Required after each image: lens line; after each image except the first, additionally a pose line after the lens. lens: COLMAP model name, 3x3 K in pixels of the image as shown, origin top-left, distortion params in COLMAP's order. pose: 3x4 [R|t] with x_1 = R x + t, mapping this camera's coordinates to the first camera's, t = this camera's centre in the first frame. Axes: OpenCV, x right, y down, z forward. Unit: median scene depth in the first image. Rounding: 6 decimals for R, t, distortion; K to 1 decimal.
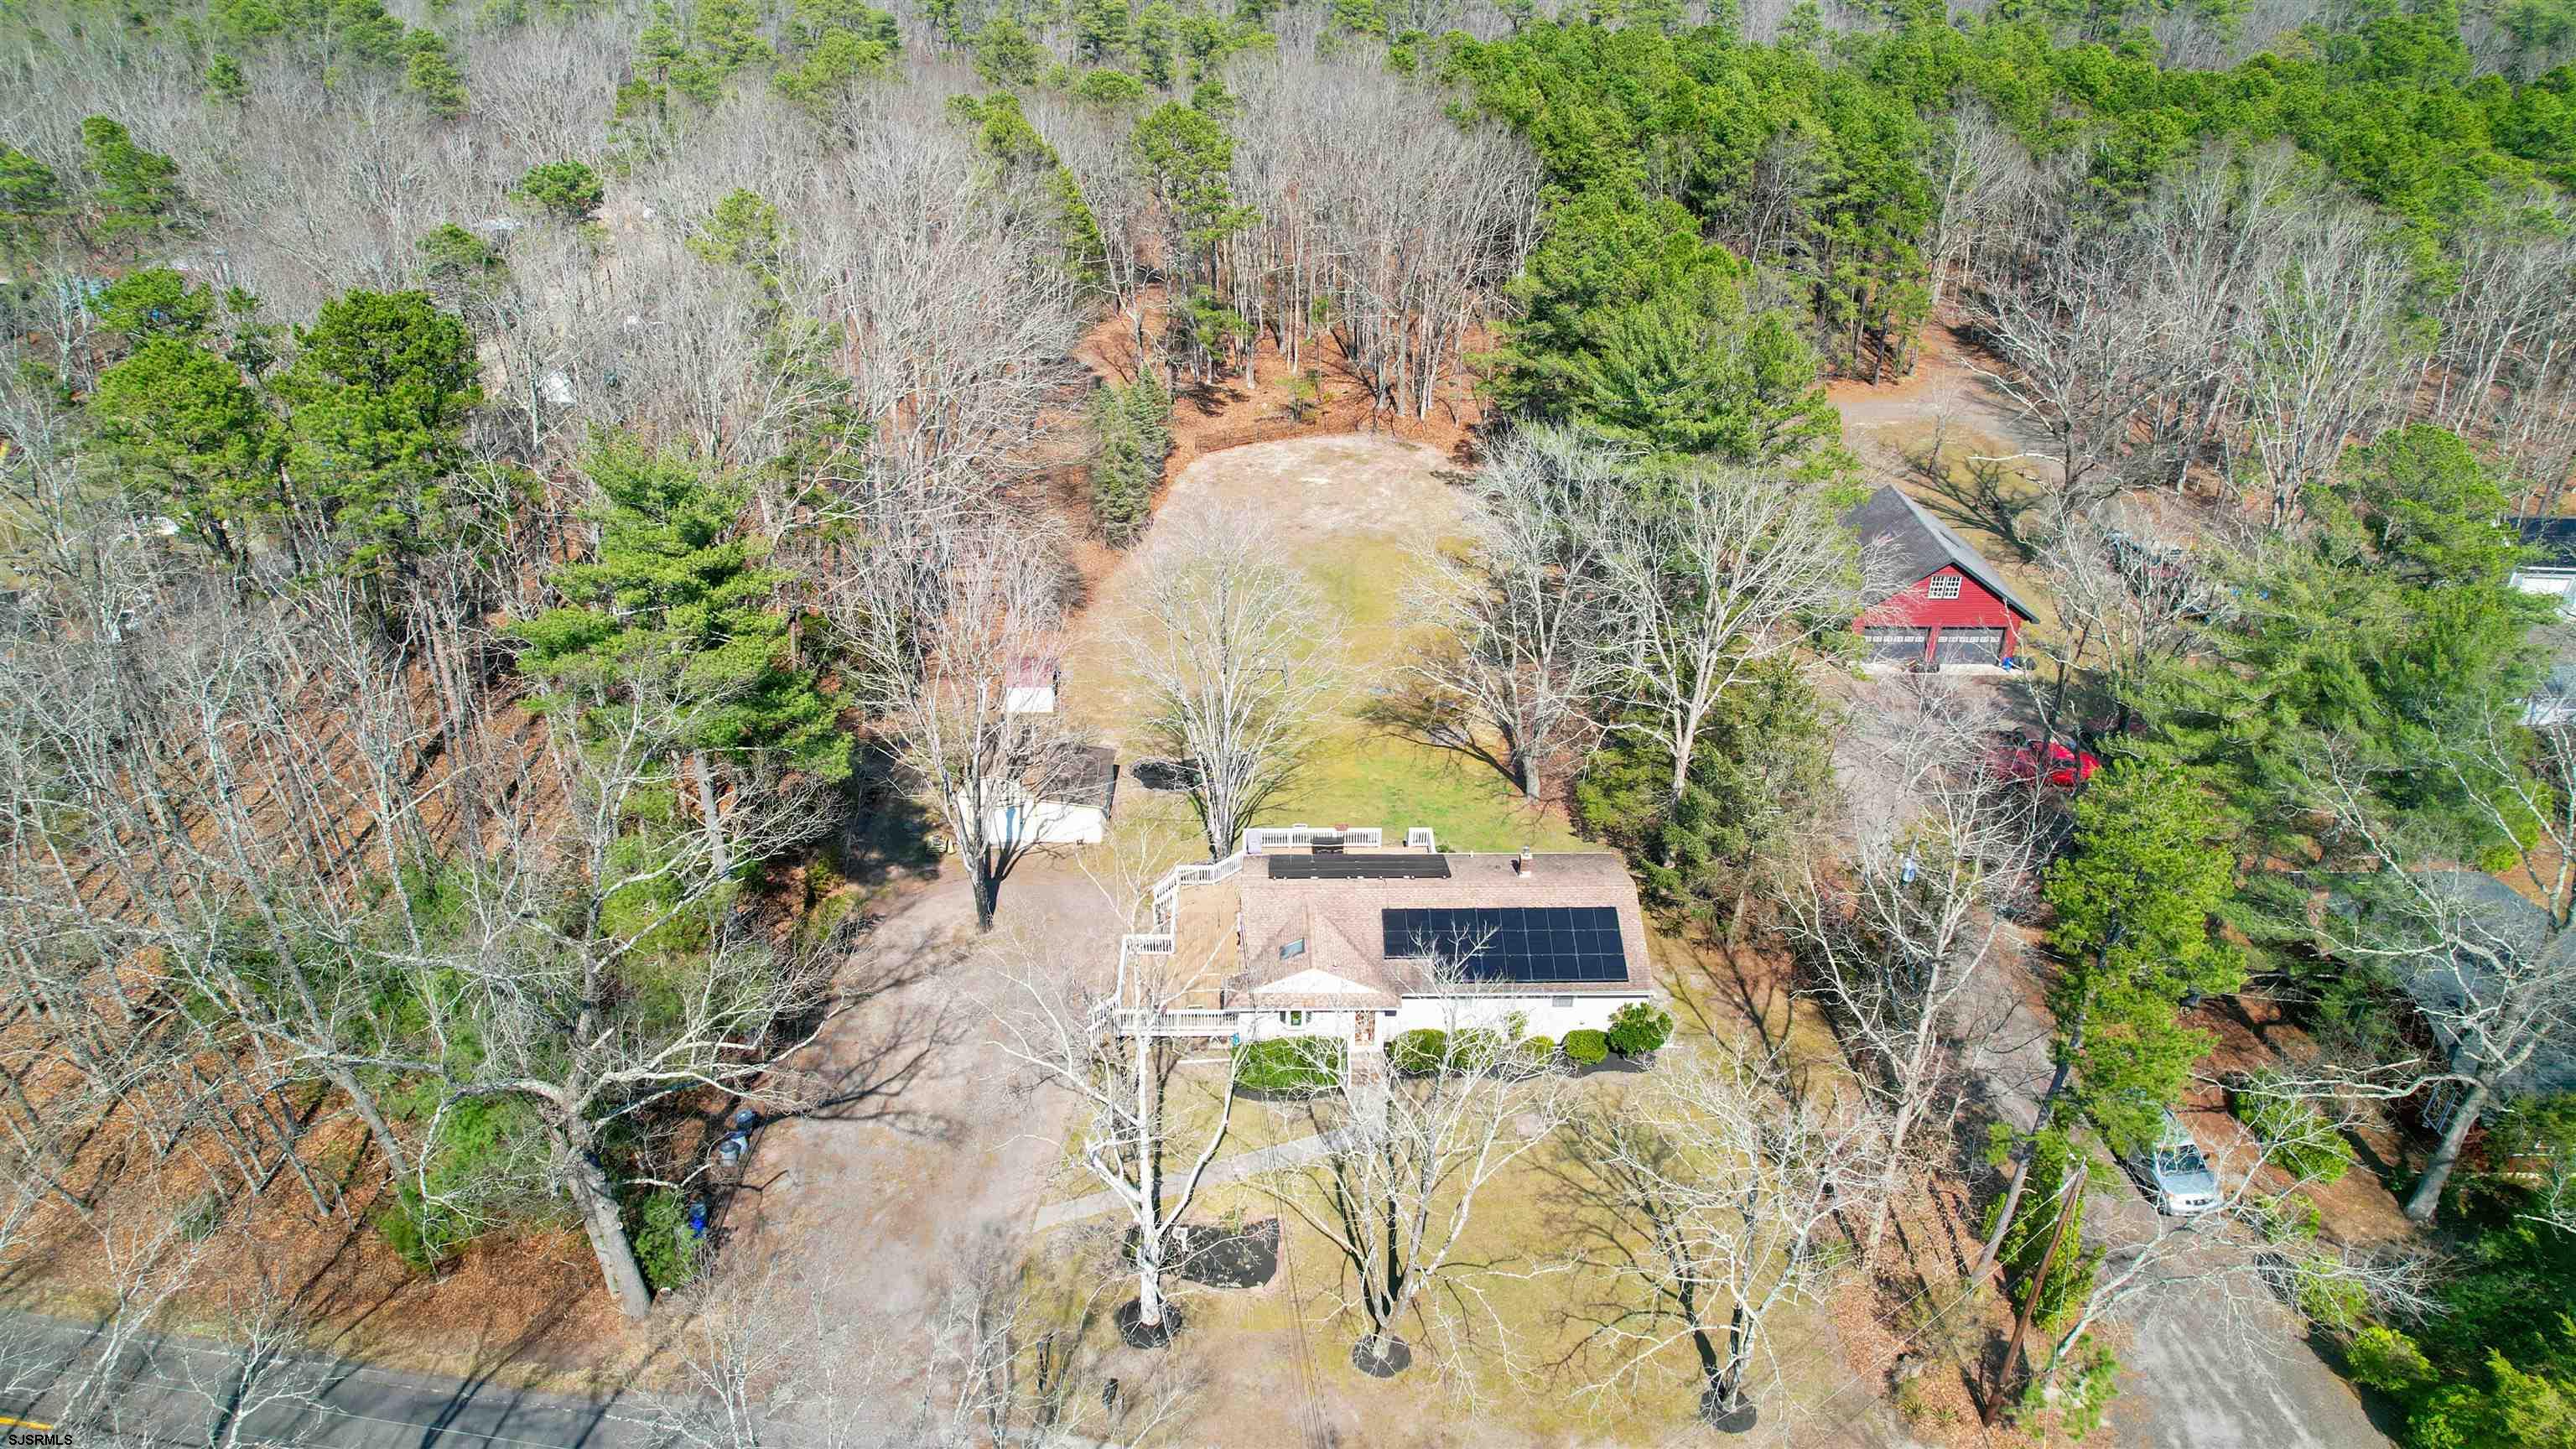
lens RADIAL K [[1645.0, 0, 1288.0], [0, 1645.0, 724.5], [0, 0, 1]] dist [-0.080364, 0.072479]
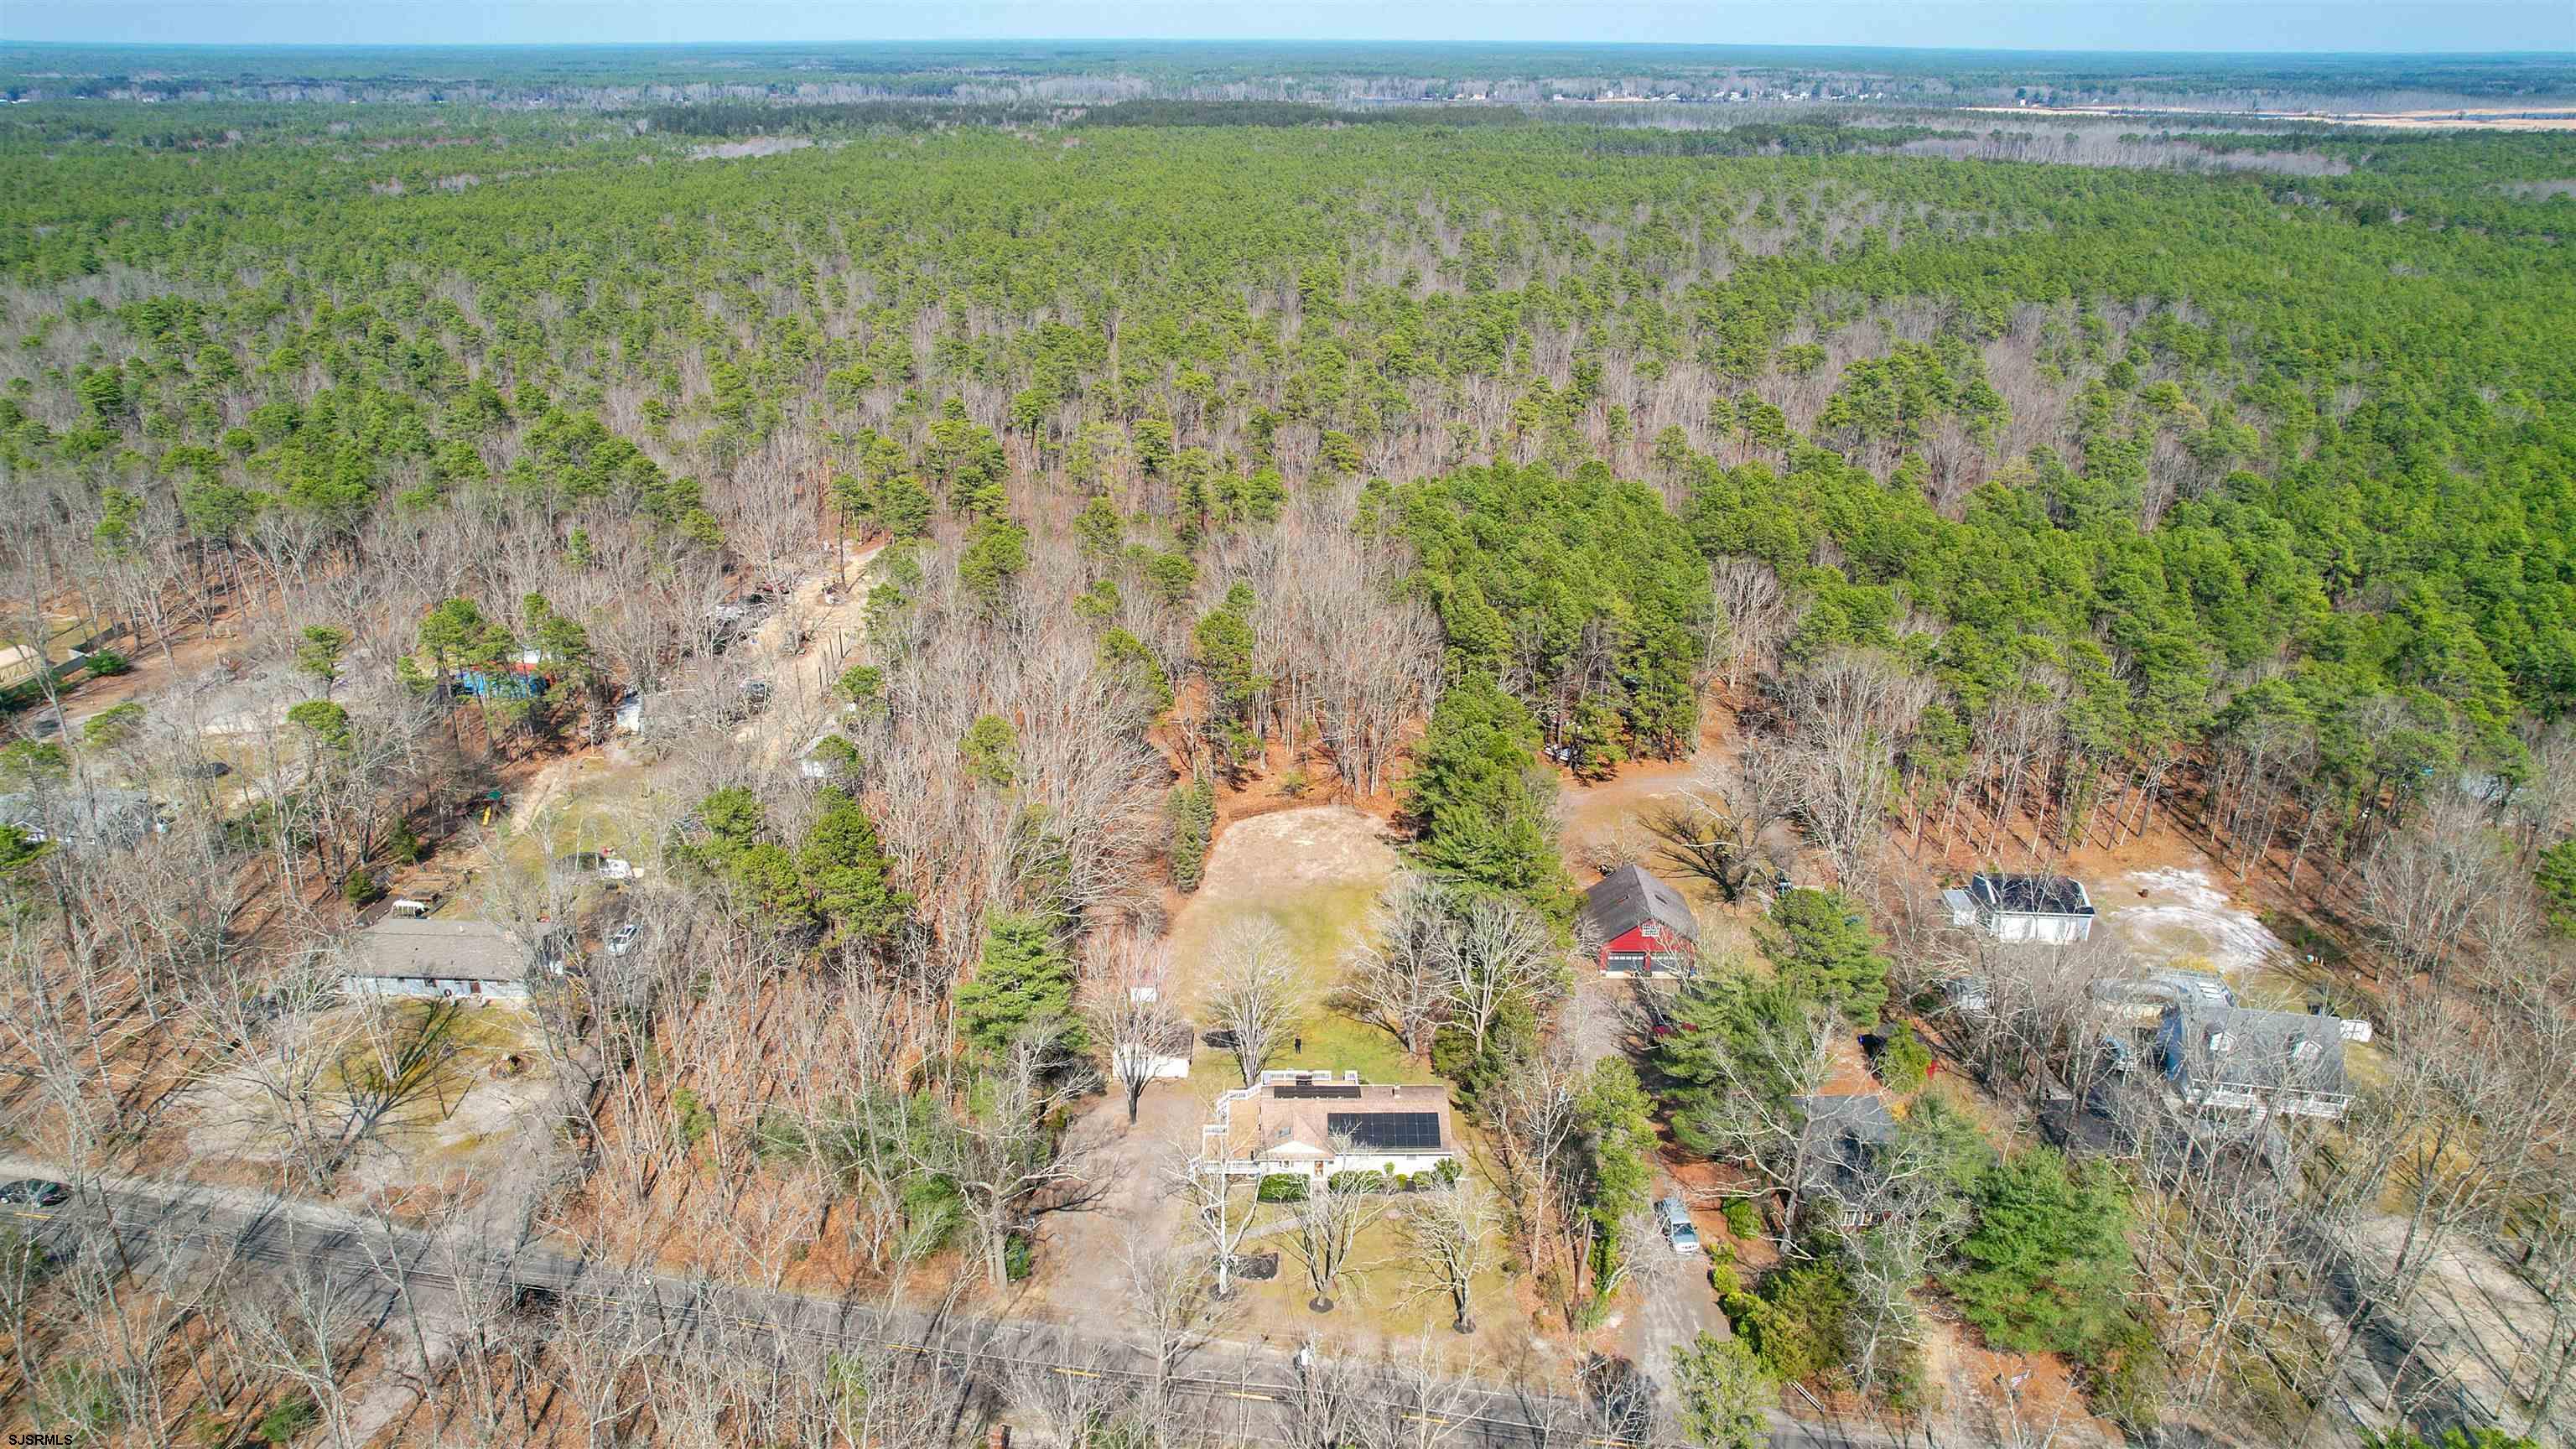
lens RADIAL K [[1645.0, 0, 1288.0], [0, 1645.0, 724.5], [0, 0, 1]] dist [-0.080364, 0.072479]
pose [[0.999989, 0.004243, -0.002118, 0.007436], [-0.004456, 0.993576, -0.113076, -0.131020], [0.001625, 0.113084, 0.993584, -1.034232]]
